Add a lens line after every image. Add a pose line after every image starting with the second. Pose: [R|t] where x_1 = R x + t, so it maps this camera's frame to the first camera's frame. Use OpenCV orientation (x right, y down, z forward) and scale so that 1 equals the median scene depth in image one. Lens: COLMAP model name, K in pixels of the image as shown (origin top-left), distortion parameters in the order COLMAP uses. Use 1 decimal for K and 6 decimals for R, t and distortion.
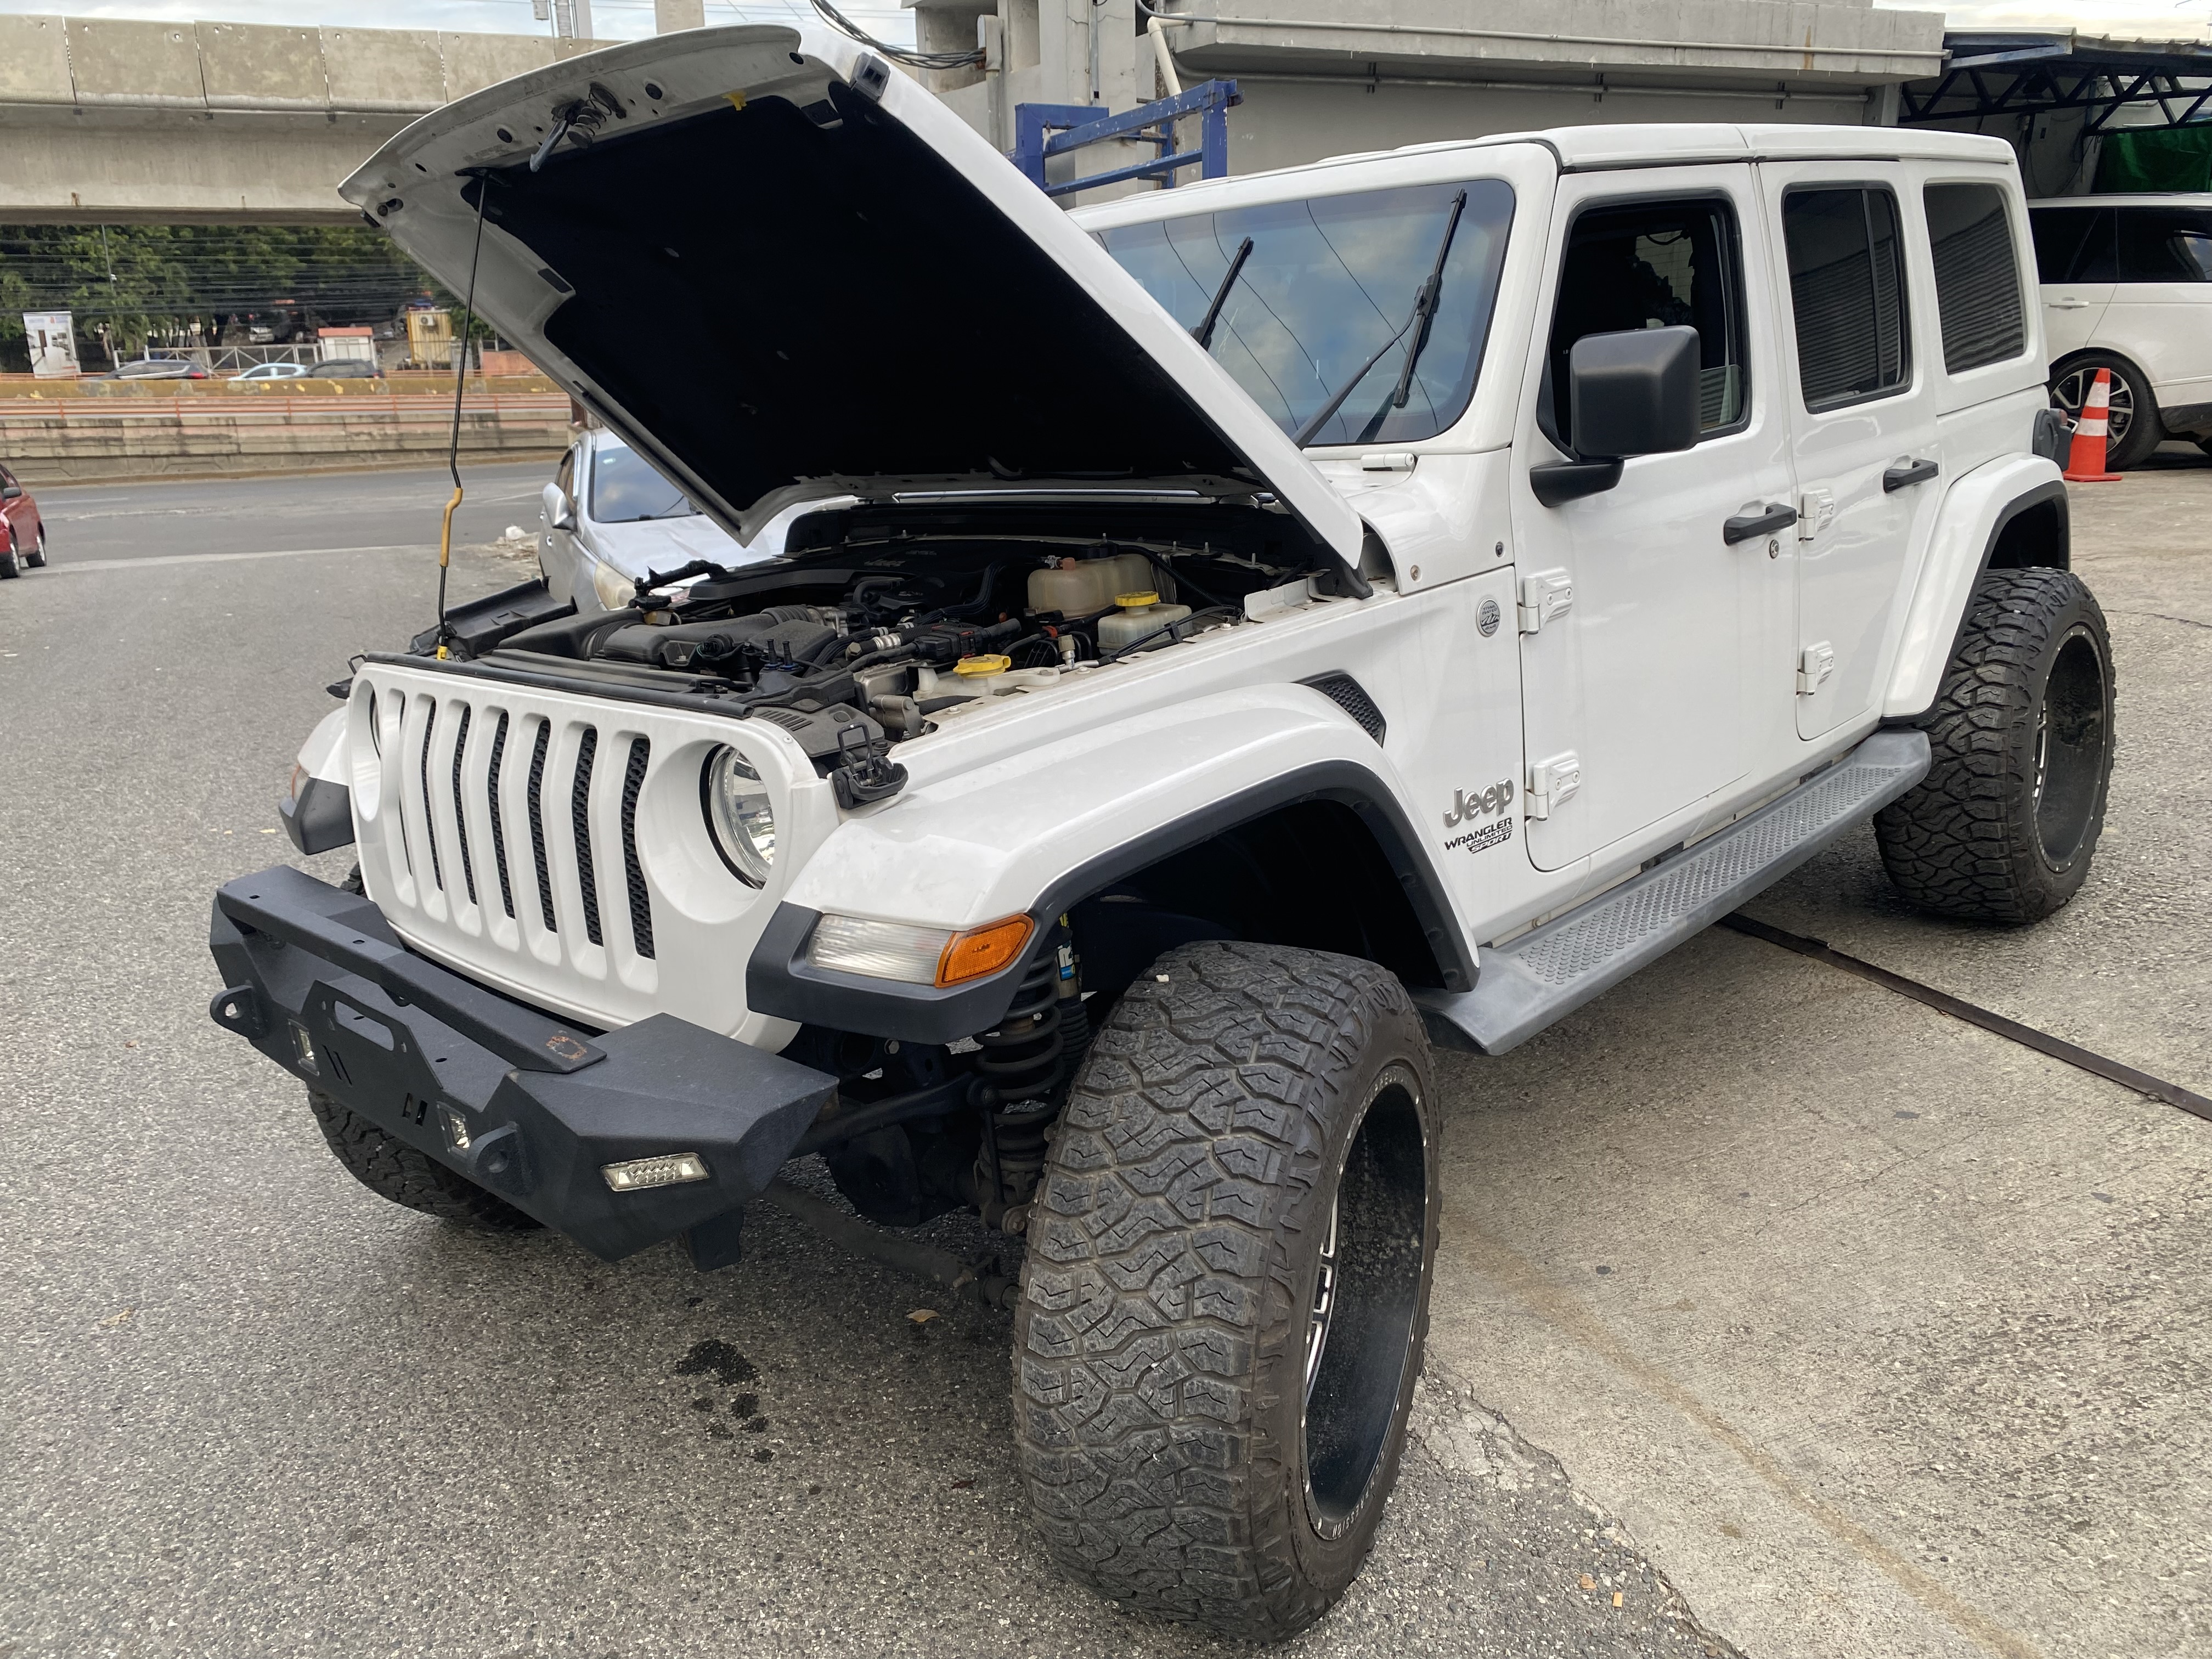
lens RADIAL K [[1678.1, 0, 1106.0], [0, 1678.1, 829.5], [0, 0, 1]] dist [0.008697, -0.001215]
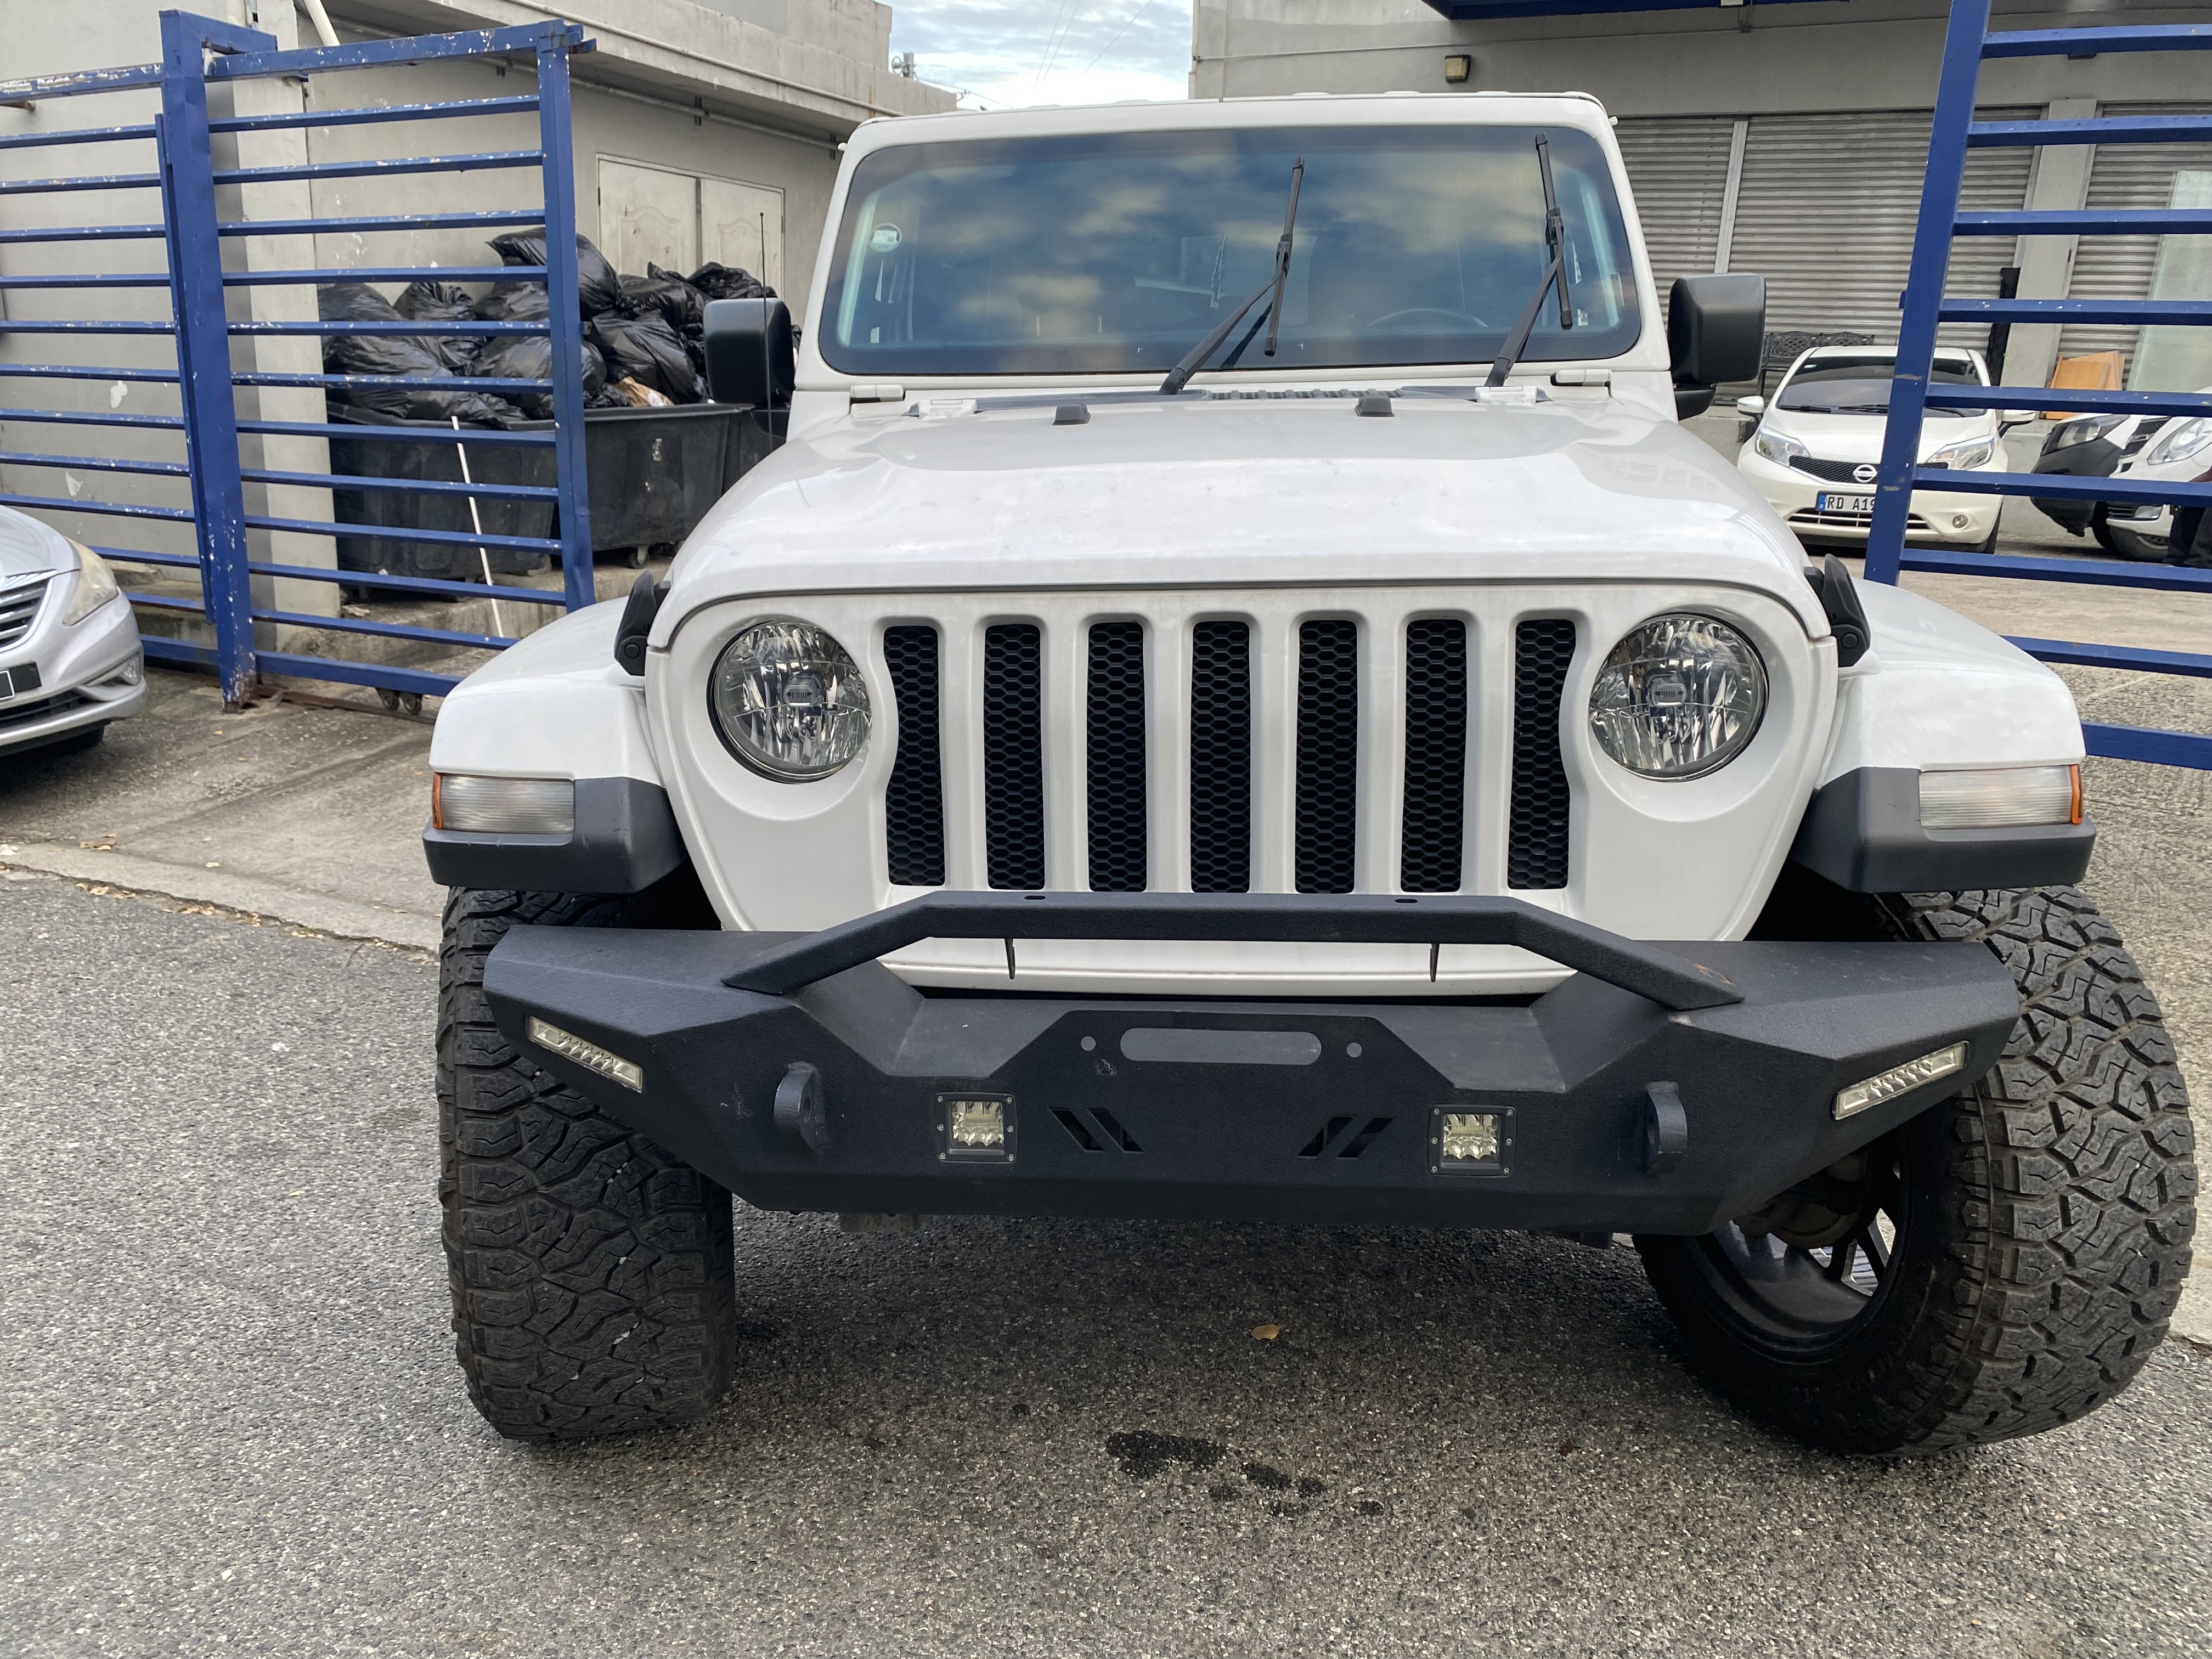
lens RADIAL K [[1678.1, 0, 1106.0], [0, 1678.1, 829.5], [0, 0, 1]] dist [0.008697, -0.001215]
pose [[0.773252, -0.111309, 0.624253, -0.245928], [0.131403, 0.991230, 0.013977, 0.001826], [-0.620335, 0.071221, 0.781097, 0.123605]]
